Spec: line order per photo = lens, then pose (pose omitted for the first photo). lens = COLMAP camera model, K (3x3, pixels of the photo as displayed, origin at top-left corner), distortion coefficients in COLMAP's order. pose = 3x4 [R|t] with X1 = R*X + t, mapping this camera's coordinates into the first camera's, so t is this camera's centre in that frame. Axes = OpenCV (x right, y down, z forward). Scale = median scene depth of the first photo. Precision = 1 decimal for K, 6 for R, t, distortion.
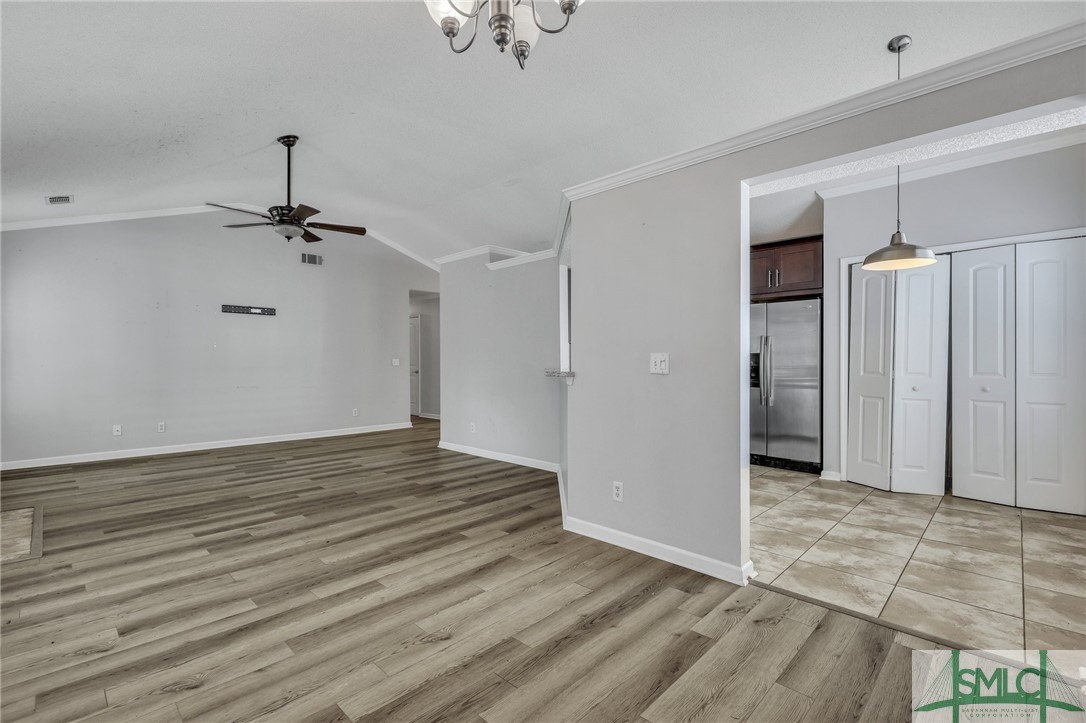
lens RADIAL K [[488.8, 0, 543.7], [0, 488.8, 361.1], [0, 0, 1]] dist [0.000390, -0.000192]
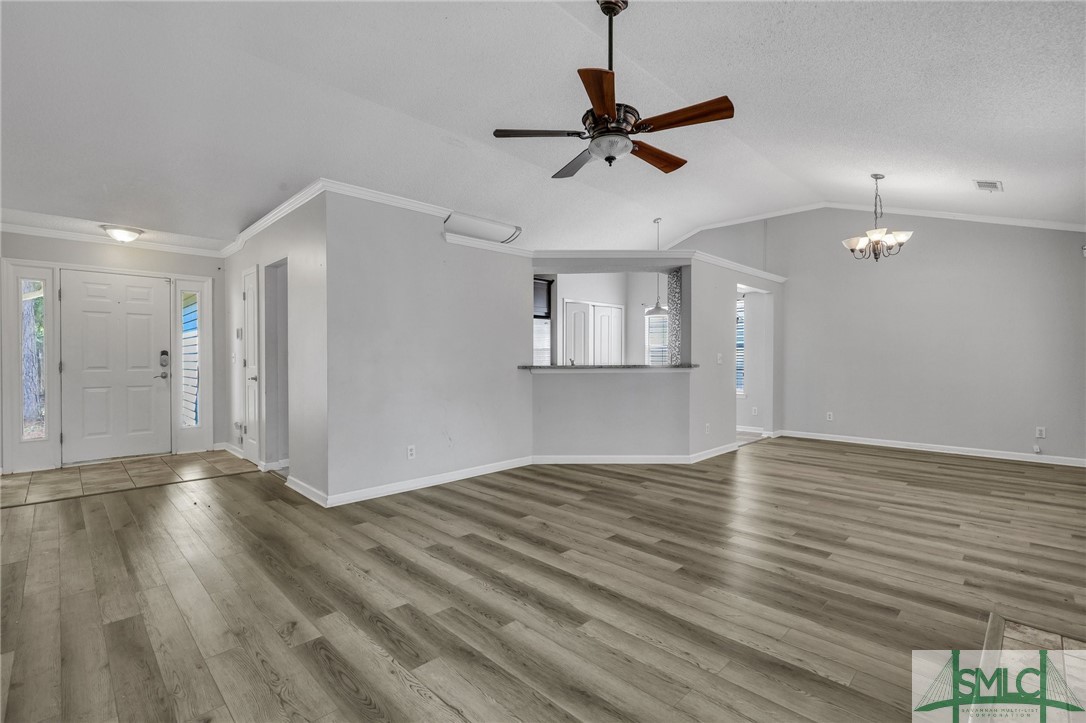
lens RADIAL K [[488.8, 0, 543.4], [0, 488.8, 363.1], [0, 0, 1]] dist [0.000390, -0.000192]
pose [[0.018024, -0.009591, 0.999792, -1.656394], [0.001585, 0.999953, 0.009564, 0.001271], [-0.999836, 0.001412, 0.018038, 1.551703]]
